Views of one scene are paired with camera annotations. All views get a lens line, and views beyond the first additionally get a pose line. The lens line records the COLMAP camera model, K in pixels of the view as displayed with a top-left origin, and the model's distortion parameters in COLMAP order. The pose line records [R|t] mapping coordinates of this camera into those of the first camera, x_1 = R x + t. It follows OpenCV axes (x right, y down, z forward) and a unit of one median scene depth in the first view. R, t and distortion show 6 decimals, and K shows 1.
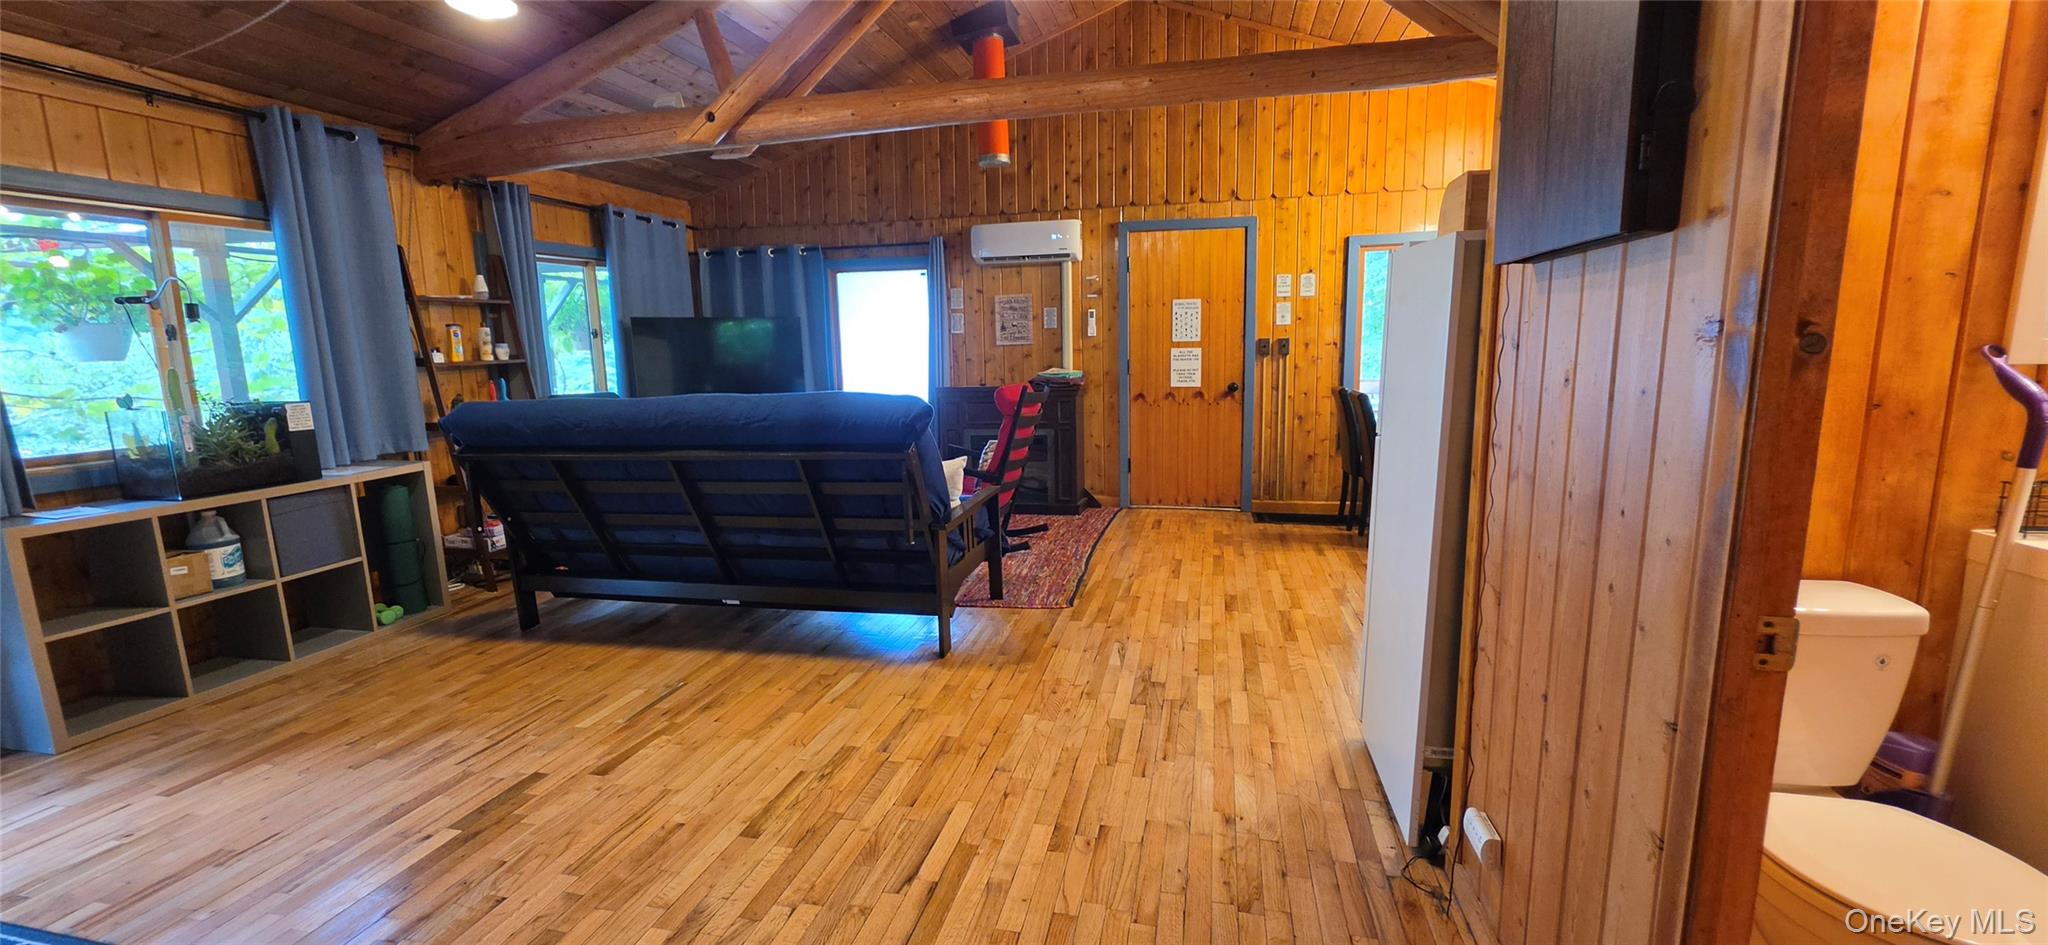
lens RADIAL K [[821.5, 0, 1023.5], [0, 821.5, 474.6], [0, 0, 1]] dist [-0.001470, -0.000223]
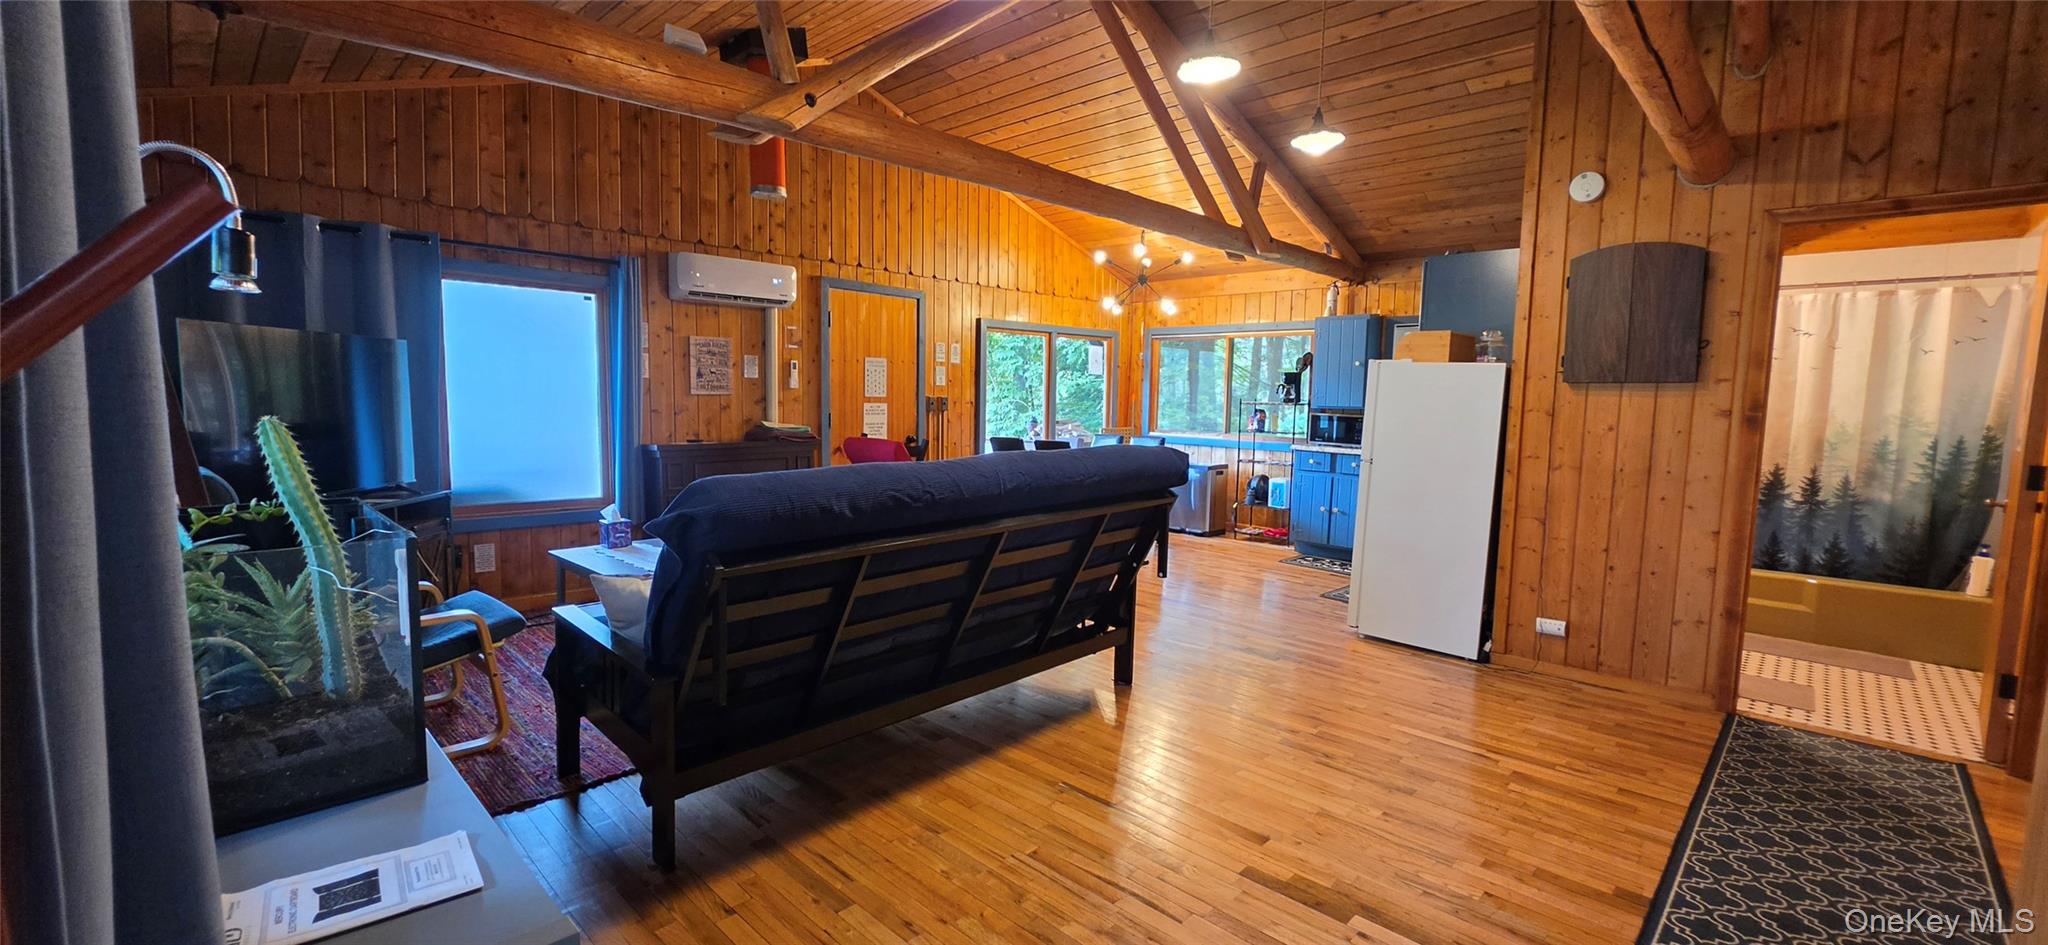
lens RADIAL K [[821.5, 0, 1023.7], [0, 821.5, 471.8], [0, 0, 1]] dist [-0.001470, -0.000223]
pose [[0.511901, -0.048053, 0.857699, -0.617229], [0.107522, 0.994167, -0.008474, -0.036348], [-0.852289, 0.096559, 0.514082, 0.298115]]
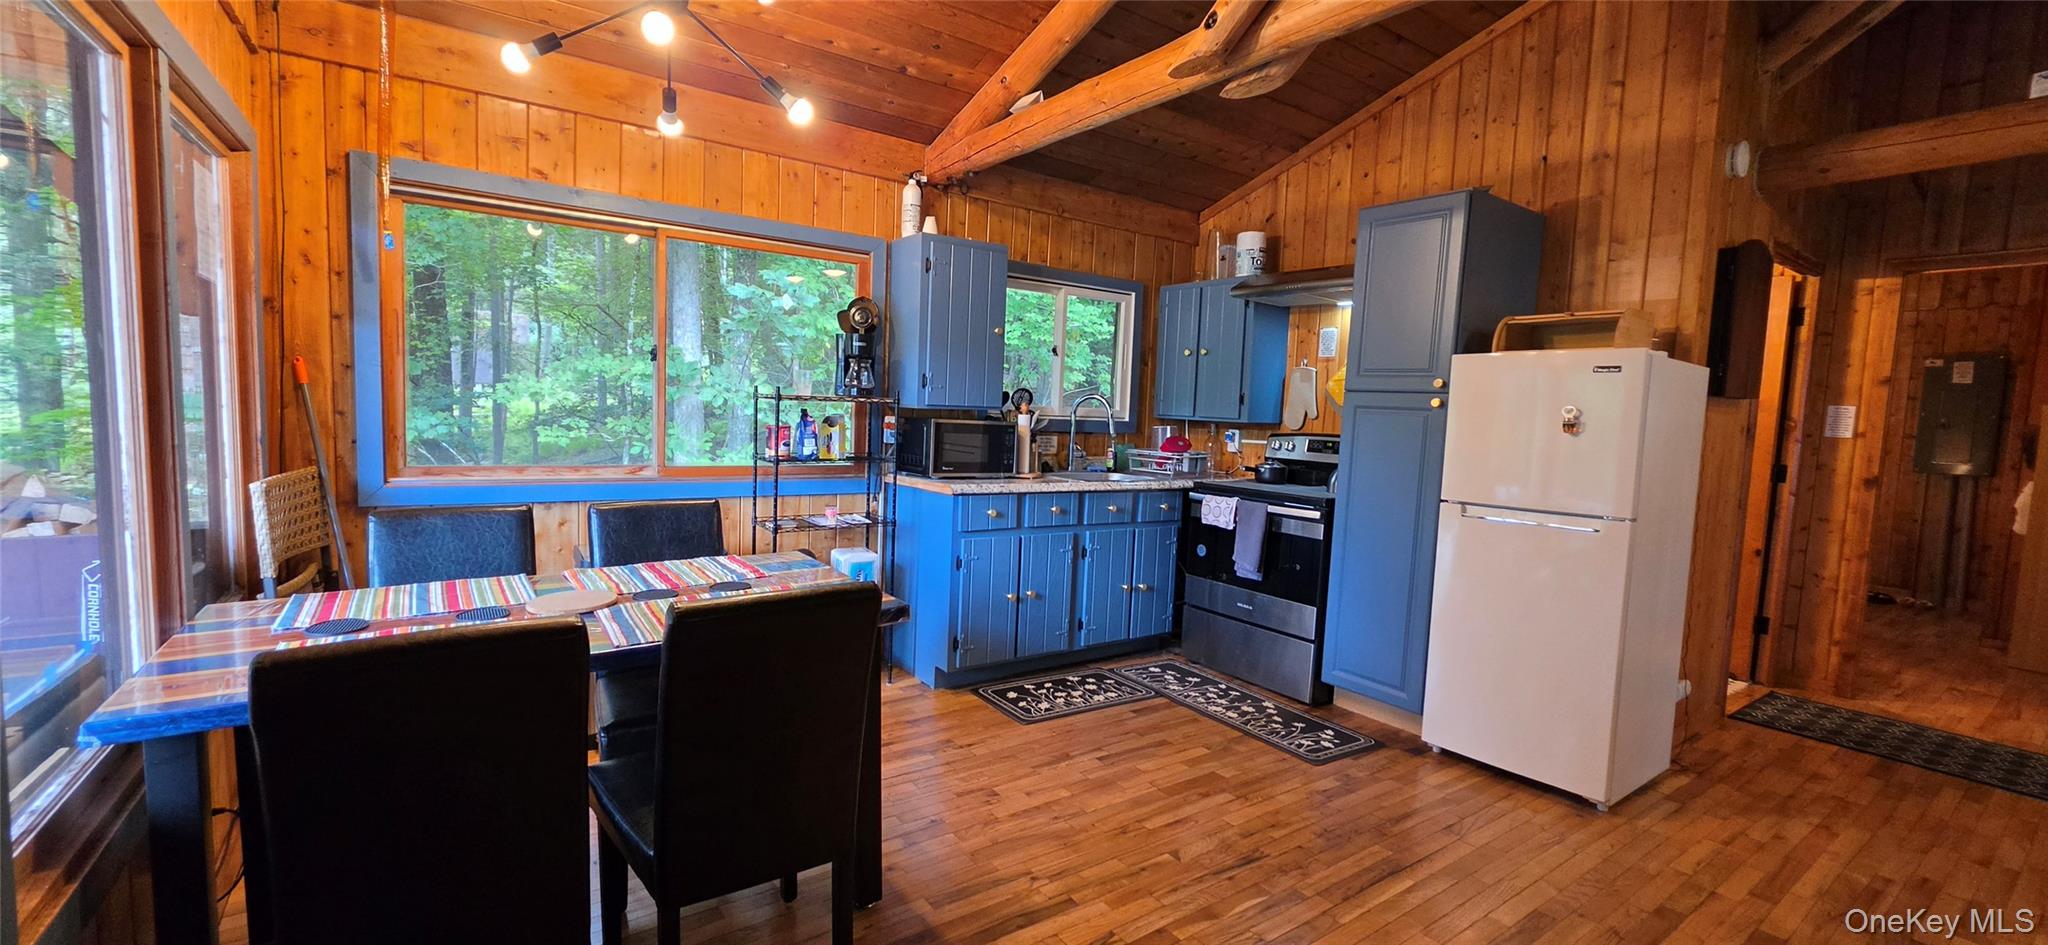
lens RADIAL K [[821.5, 0, 1027.4], [0, 821.5, 466.2], [0, 0, 1]] dist [-0.001470, -0.000223]
pose [[-0.748288, -0.061282, 0.660538, 0.125893], [0.084114, 0.978922, 0.186109, -0.161341], [-0.658020, 0.194823, -0.727361, 0.947544]]
